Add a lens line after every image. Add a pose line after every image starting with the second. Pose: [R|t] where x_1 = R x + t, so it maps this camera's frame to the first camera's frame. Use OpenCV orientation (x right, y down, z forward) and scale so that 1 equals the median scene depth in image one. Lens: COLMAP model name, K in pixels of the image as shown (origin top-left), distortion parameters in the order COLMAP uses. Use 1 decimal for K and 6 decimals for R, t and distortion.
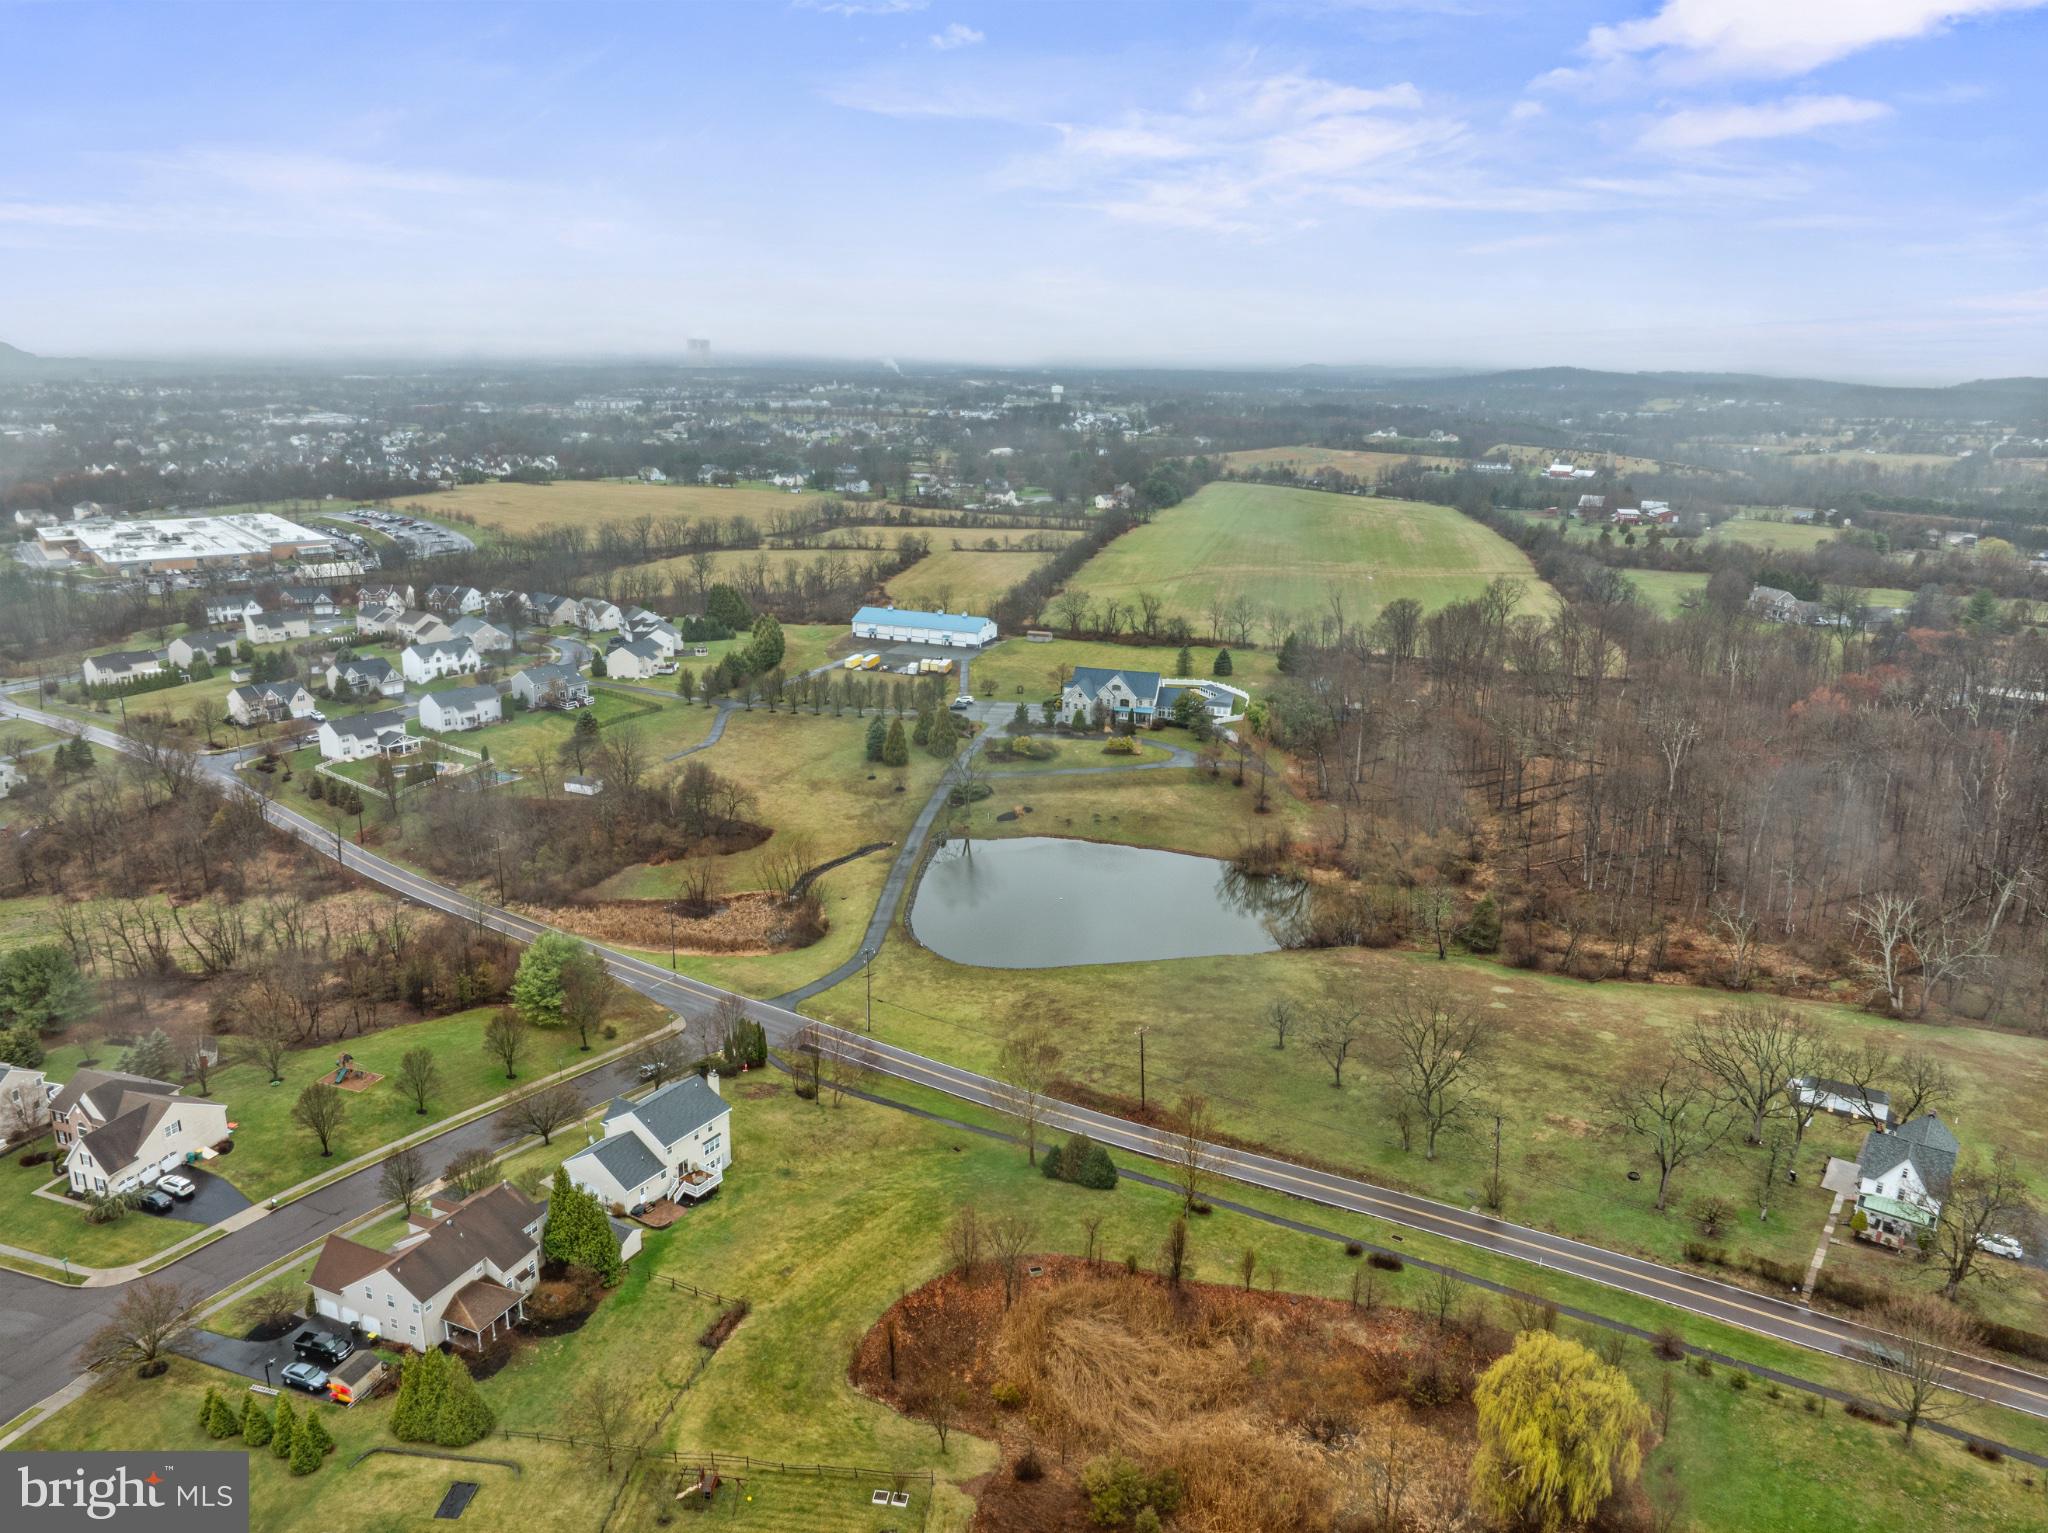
lens RADIAL K [[1443.1, 0, 1033.8], [0, 1443.1, 765.0], [0, 0, 1]] dist [-0.046281, 0.009687]
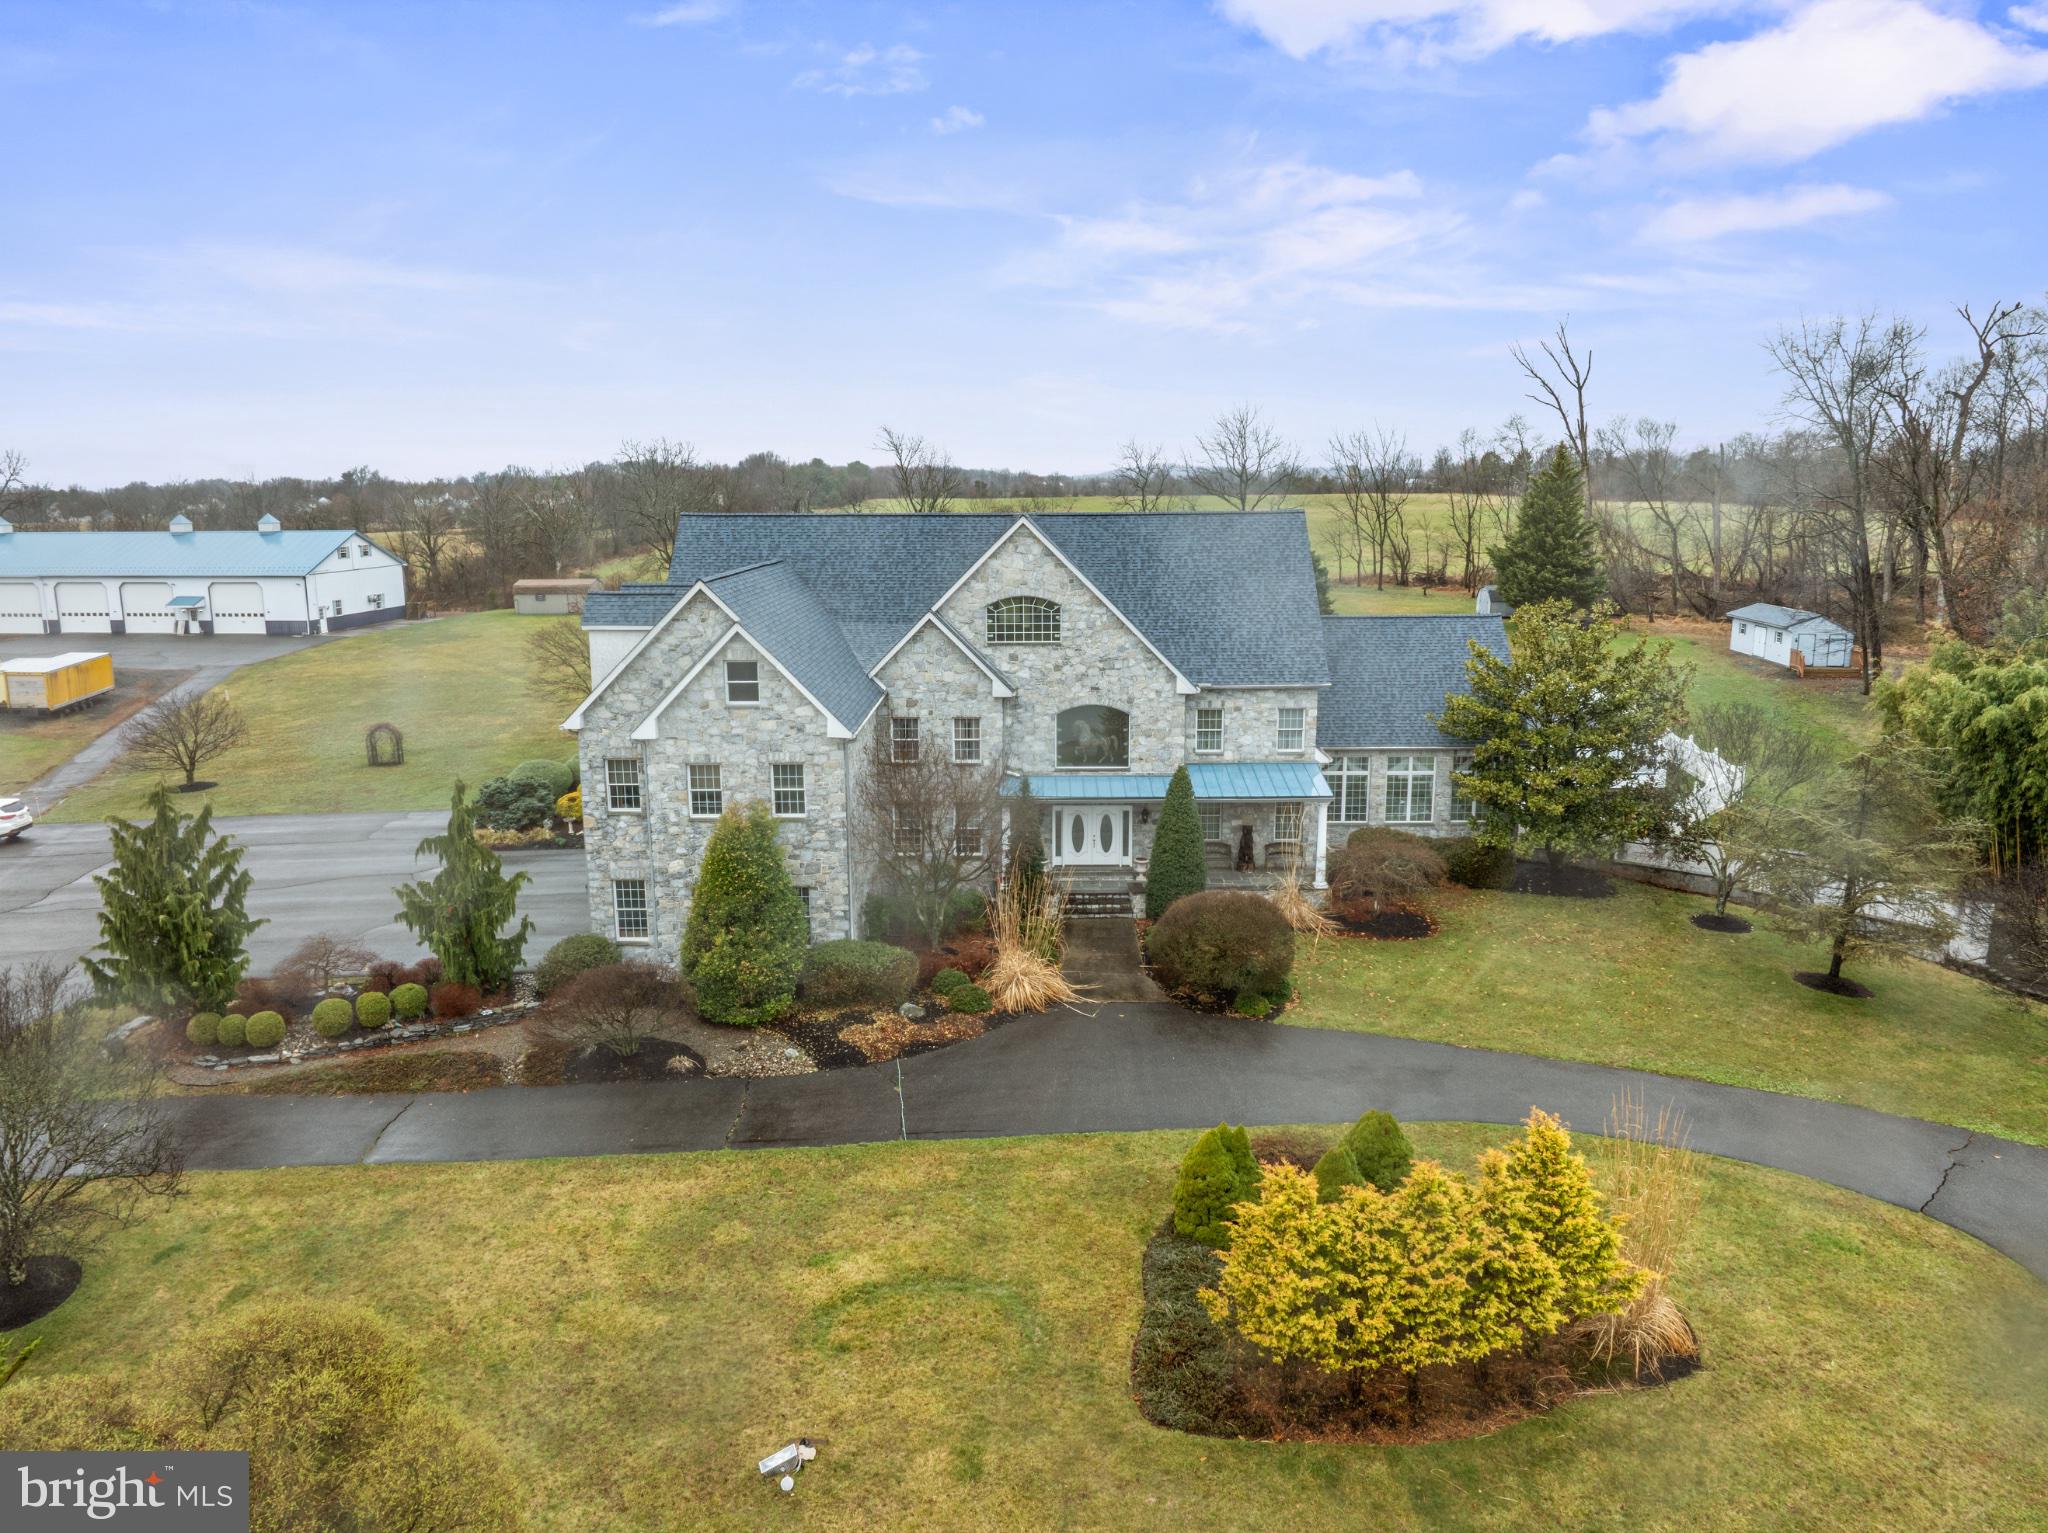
lens RADIAL K [[1443.1, 0, 1033.9], [0, 1443.1, 753.7], [0, 0, 1]] dist [-0.046281, 0.009687]
pose [[0.963716, -0.072085, 0.257013, 0.025361], [0.095364, 0.992281, -0.079277, -0.032498], [-0.249314, 0.100911, 0.963151, 0.892782]]
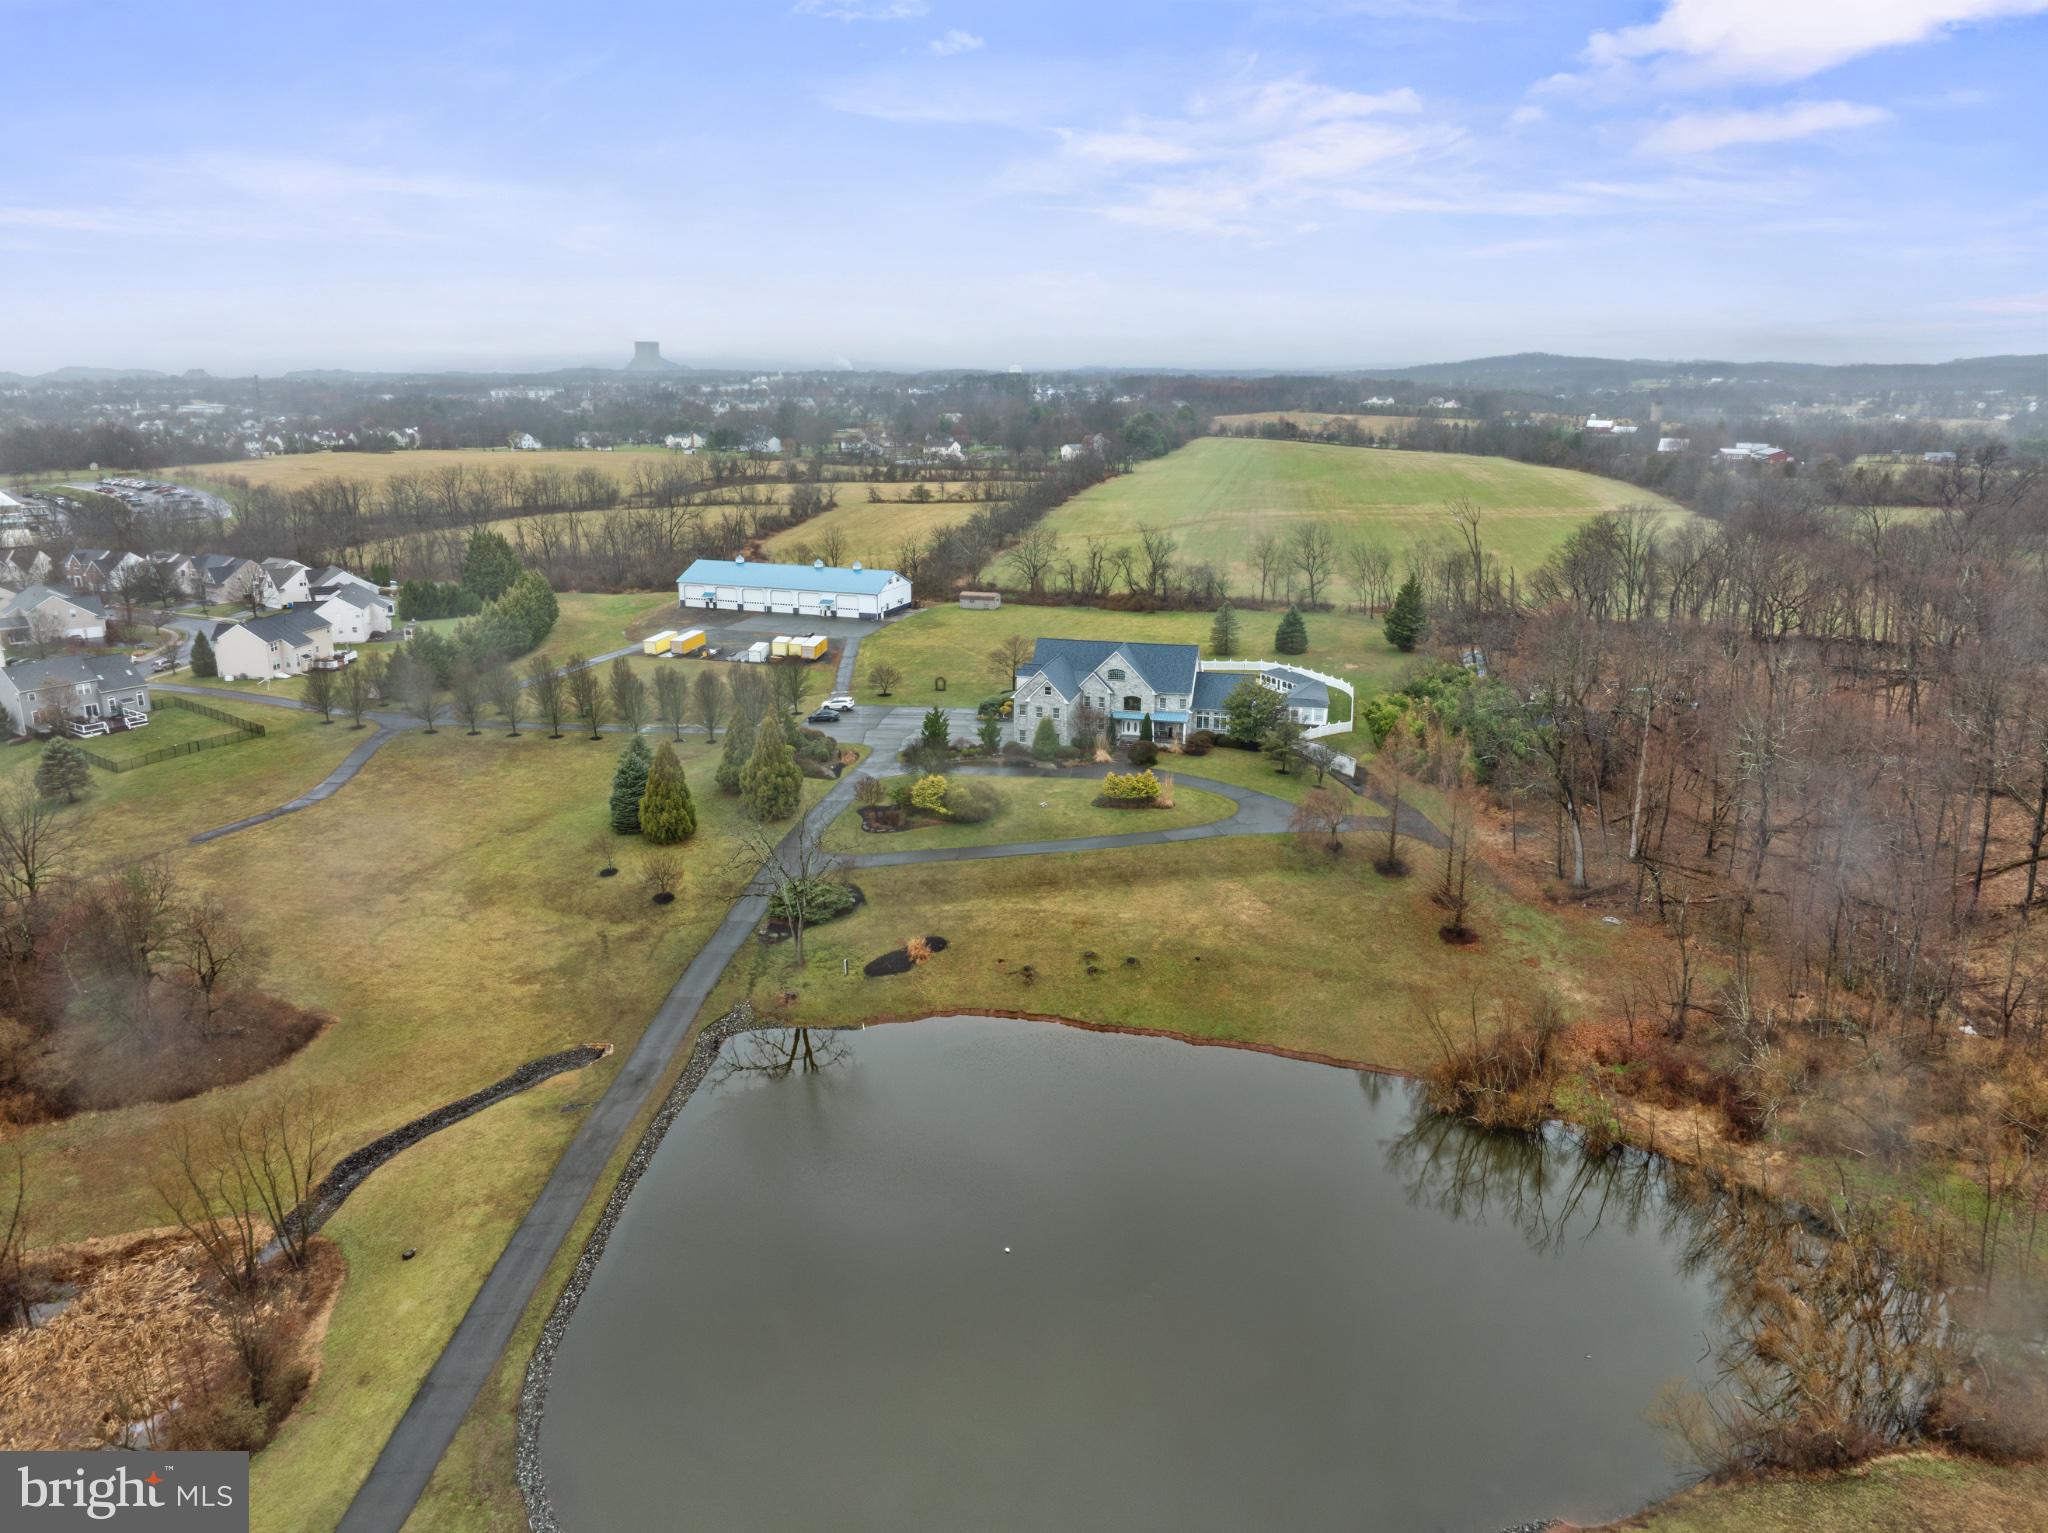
lens RADIAL K [[1443.1, 0, 1030.2], [0, 1443.1, 760.6], [0, 0, 1]] dist [-0.046281, 0.009687]
pose [[0.999583, -0.020934, 0.019906, 0.015218], [0.021075, 0.999754, -0.006869, -0.019867], [-0.019758, 0.007286, 0.999778, 0.485476]]
